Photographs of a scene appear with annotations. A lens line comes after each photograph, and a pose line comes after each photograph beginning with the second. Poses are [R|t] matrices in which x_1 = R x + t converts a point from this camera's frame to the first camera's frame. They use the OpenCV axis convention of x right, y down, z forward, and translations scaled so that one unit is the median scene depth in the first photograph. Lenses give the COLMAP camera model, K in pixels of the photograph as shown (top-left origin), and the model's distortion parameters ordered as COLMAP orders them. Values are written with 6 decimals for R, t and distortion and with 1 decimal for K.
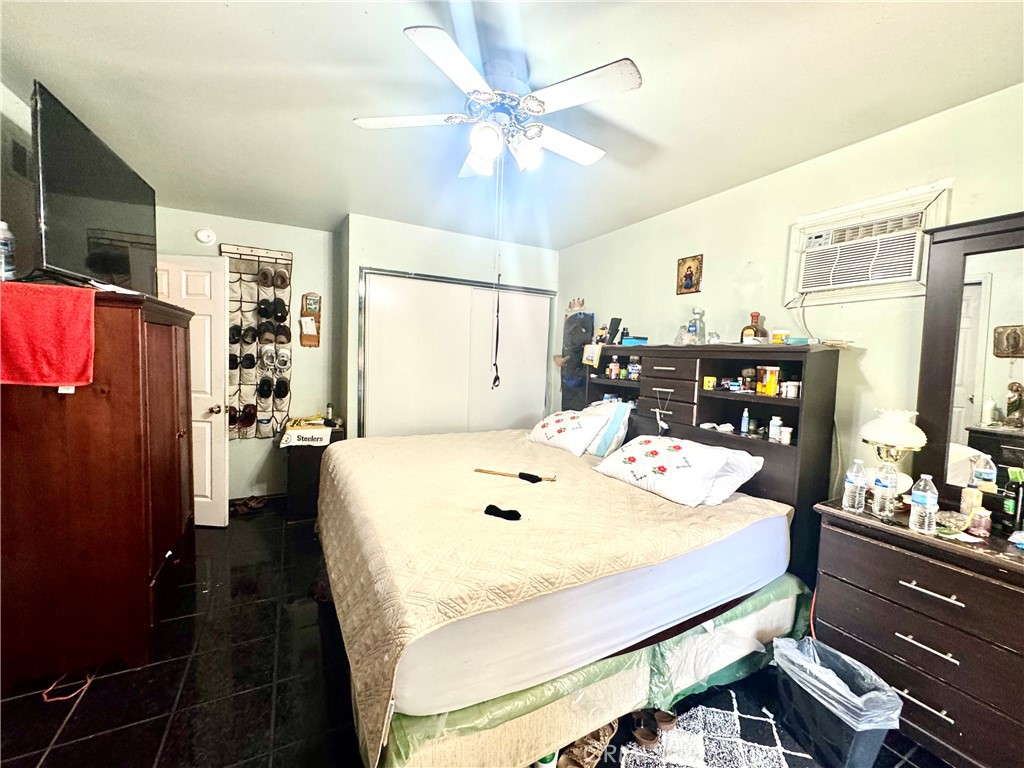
lens RADIAL K [[412.5, 0, 510.3], [0, 412.5, 379.7], [0, 0, 1]] dist [-0.000896, -0.000086]
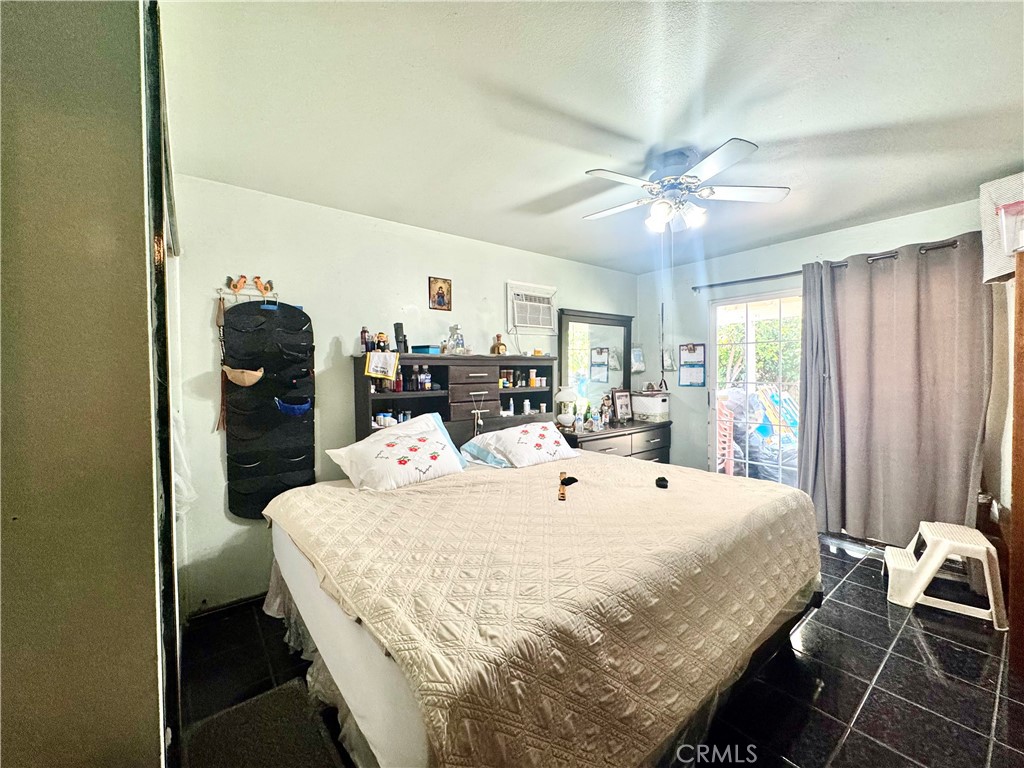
lens RADIAL K [[412.5, 0, 510.3], [0, 412.5, 379.7], [0, 0, 1]] dist [-0.000896, -0.000086]
pose [[-0.183978, -0.055894, 0.981340, -0.744910], [0.061727, 0.995754, 0.068288, -0.082365], [-0.980990, 0.073139, -0.179746, 1.035010]]
